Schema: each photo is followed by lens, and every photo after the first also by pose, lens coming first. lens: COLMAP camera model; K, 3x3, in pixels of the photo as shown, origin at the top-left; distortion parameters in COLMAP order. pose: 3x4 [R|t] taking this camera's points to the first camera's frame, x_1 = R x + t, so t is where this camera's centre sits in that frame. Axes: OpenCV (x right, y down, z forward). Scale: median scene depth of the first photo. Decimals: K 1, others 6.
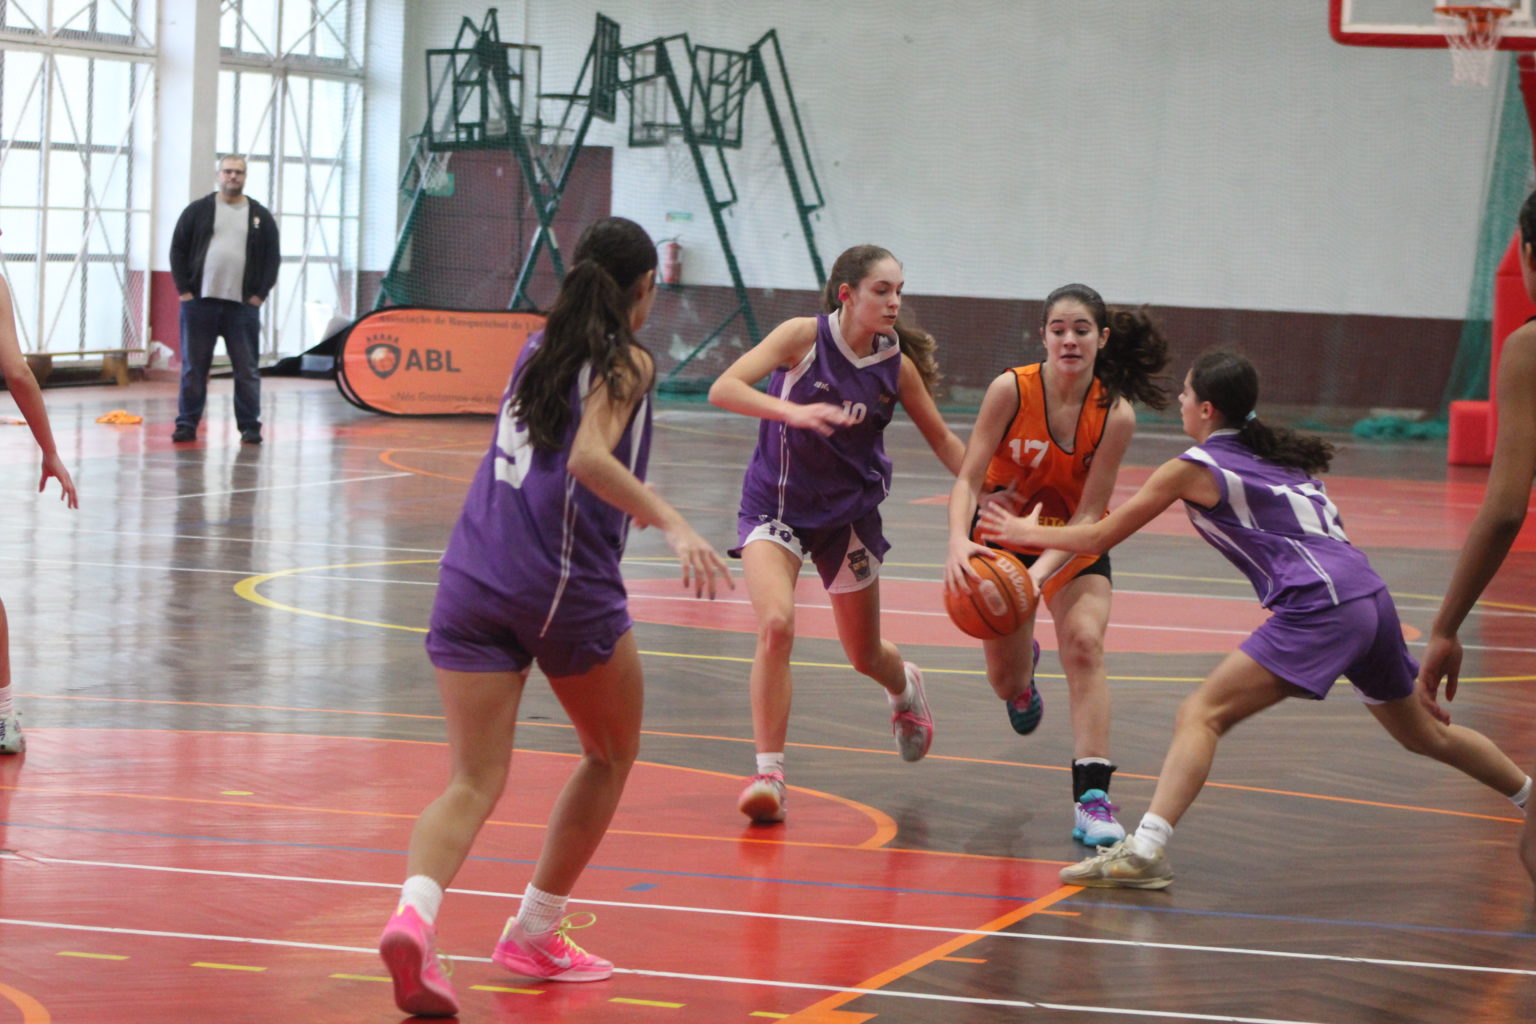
lens RADIAL K [[5425.7, 0, 768.0], [0, 5425.7, 512.0], [0, 0, 1]] dist [-0.026894, -0.044667]
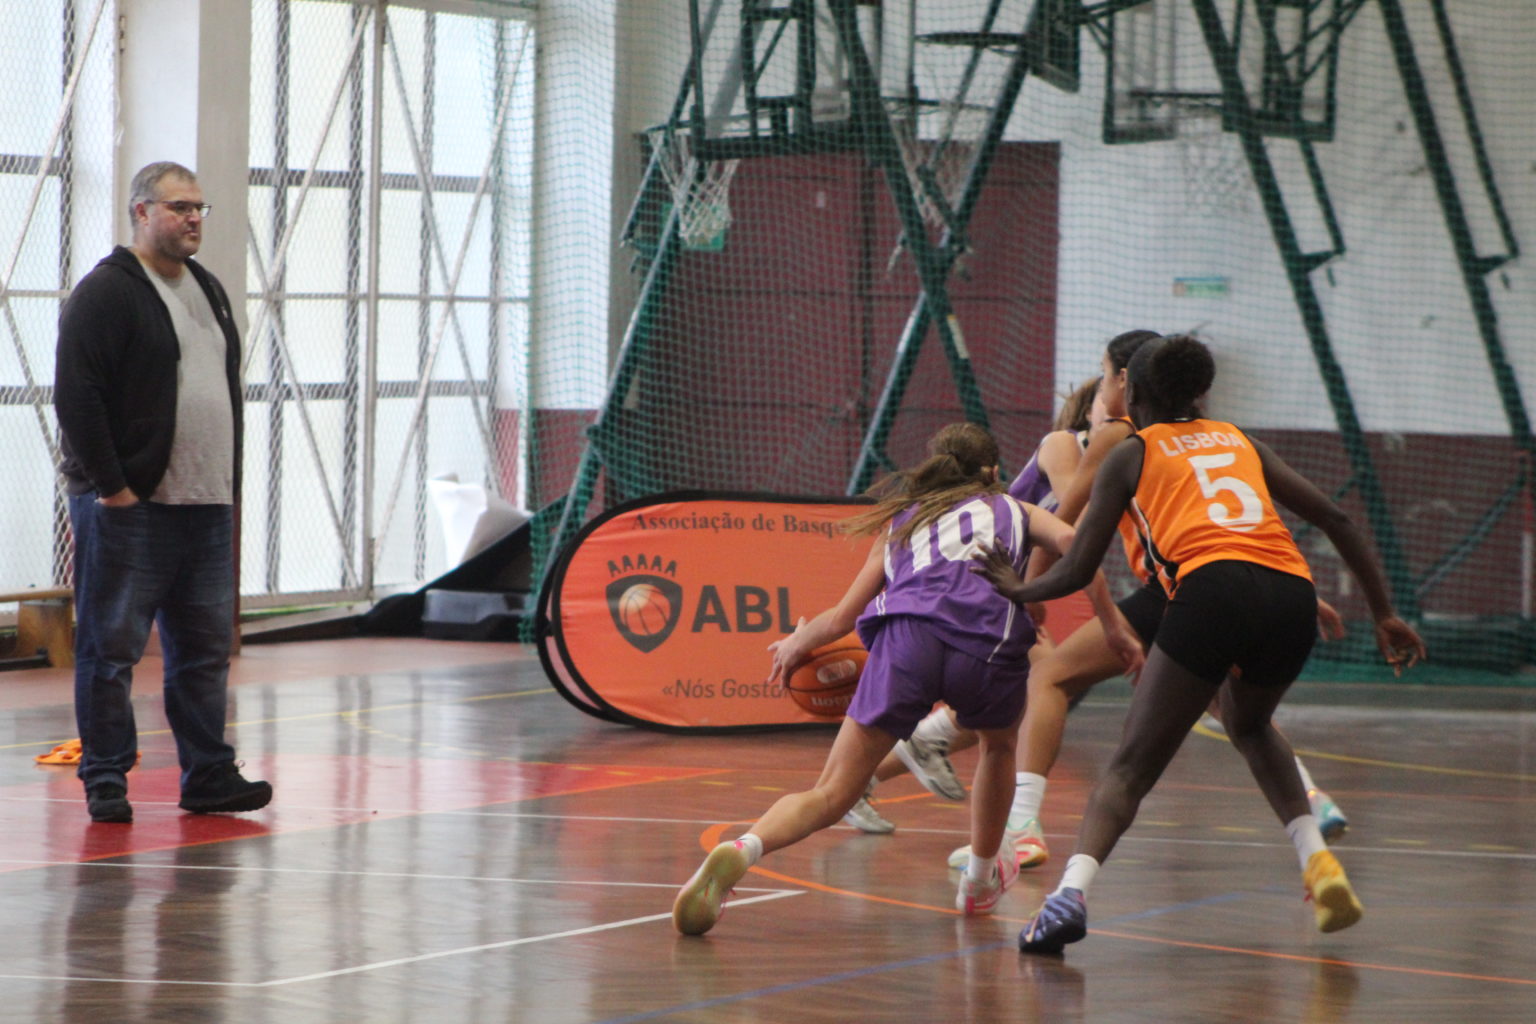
lens RADIAL K [[10274.4, 0, 768.0], [0, 10274.4, 512.0], [0, 0, 1]] dist [0.924183, 35.359616]
pose [[0.999070, -0.016855, -0.039694, -0.019845], [0.015583, 0.999362, -0.032139, -0.006334], [0.040210, 0.031490, 0.998695, 0.098191]]
